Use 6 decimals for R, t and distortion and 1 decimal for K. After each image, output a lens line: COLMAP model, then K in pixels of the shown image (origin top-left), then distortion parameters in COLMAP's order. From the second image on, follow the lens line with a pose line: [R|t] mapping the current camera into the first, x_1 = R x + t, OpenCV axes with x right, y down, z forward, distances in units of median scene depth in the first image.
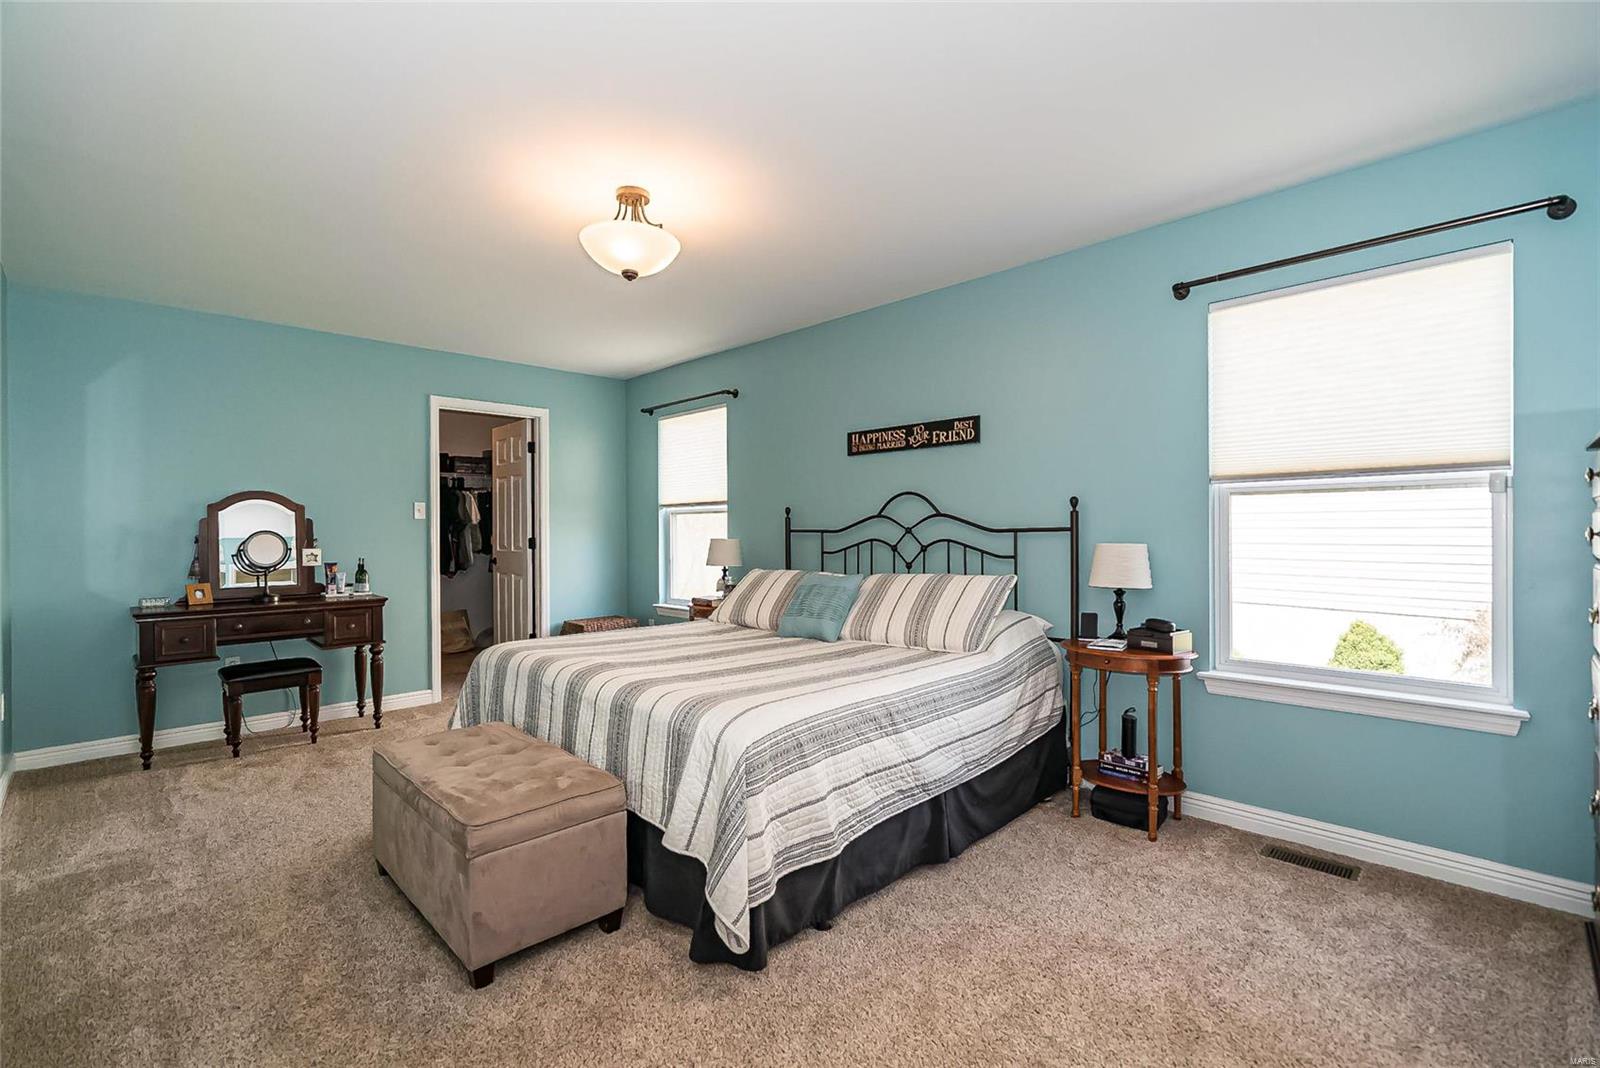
lens RADIAL K [[718.9, 0, 770.9], [0, 718.9, 524.2], [0, 0, 1]] dist [0.001754, 0.000237]
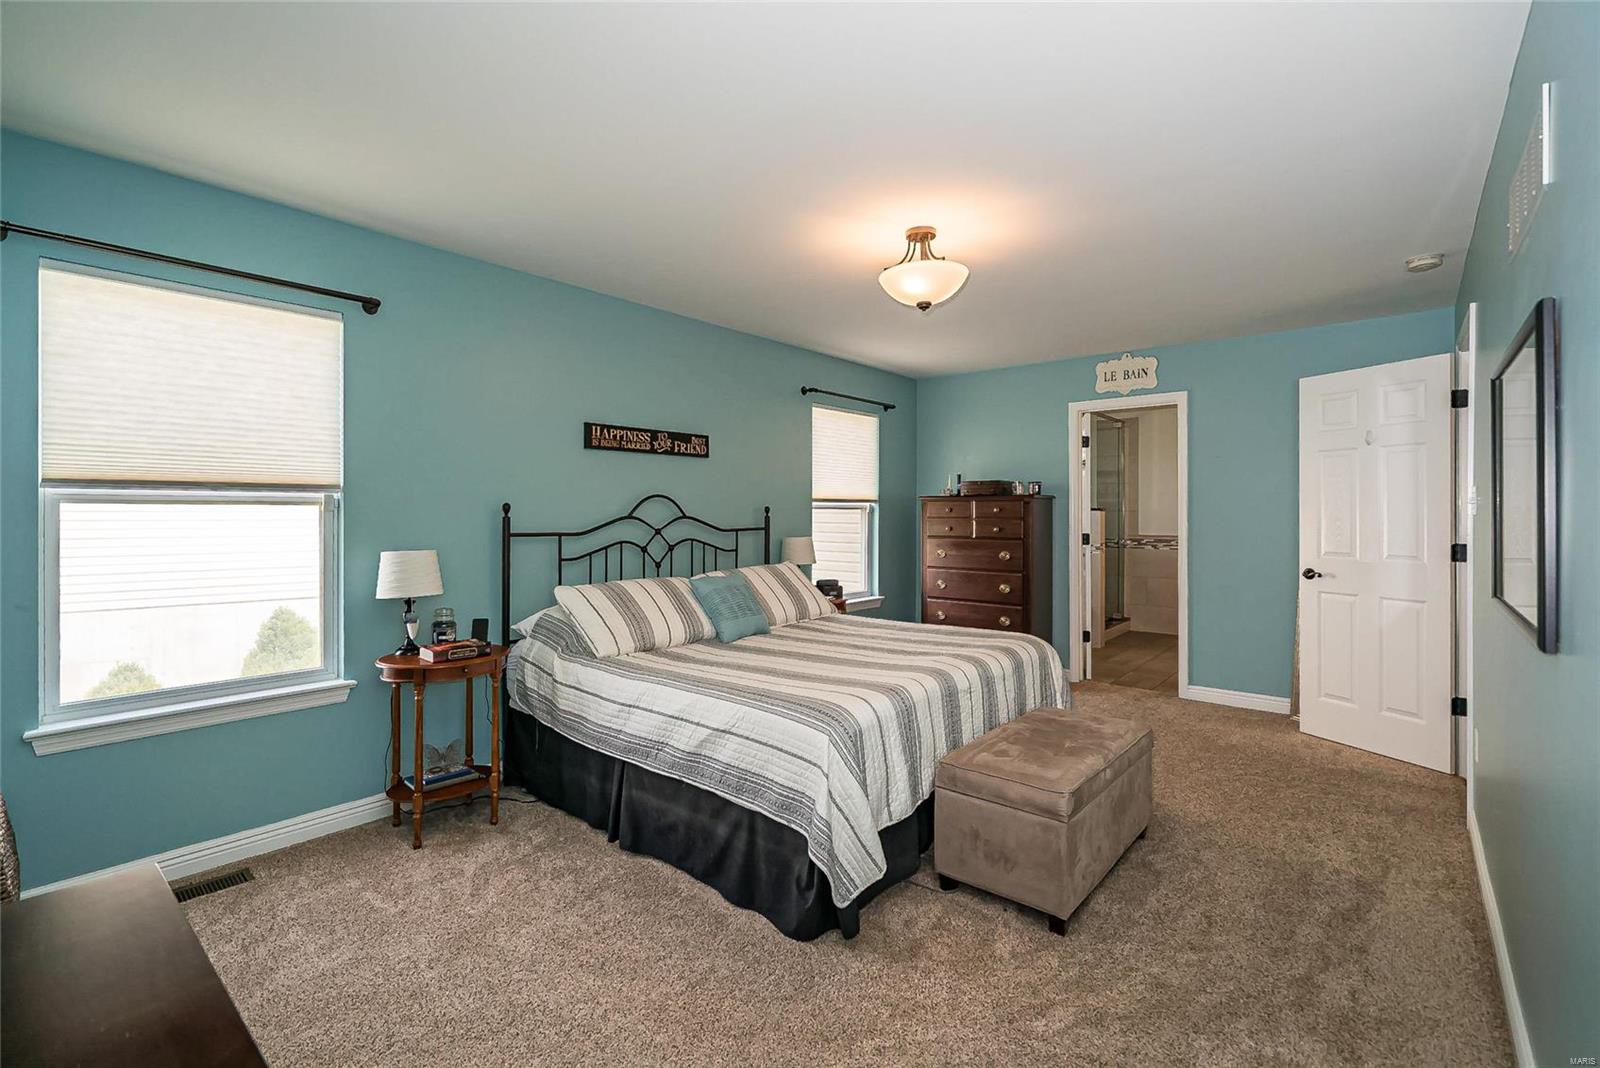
lens RADIAL K [[718.9, 0, 792.5], [0, 718.9, 535.5], [0, 0, 1]] dist [0.001754, 0.000237]
pose [[-0.101504, -0.003118, 0.994830, -0.853771], [0.014103, 0.999890, 0.004573, 0.012236], [-0.994735, 0.014494, -0.101449, 0.900902]]
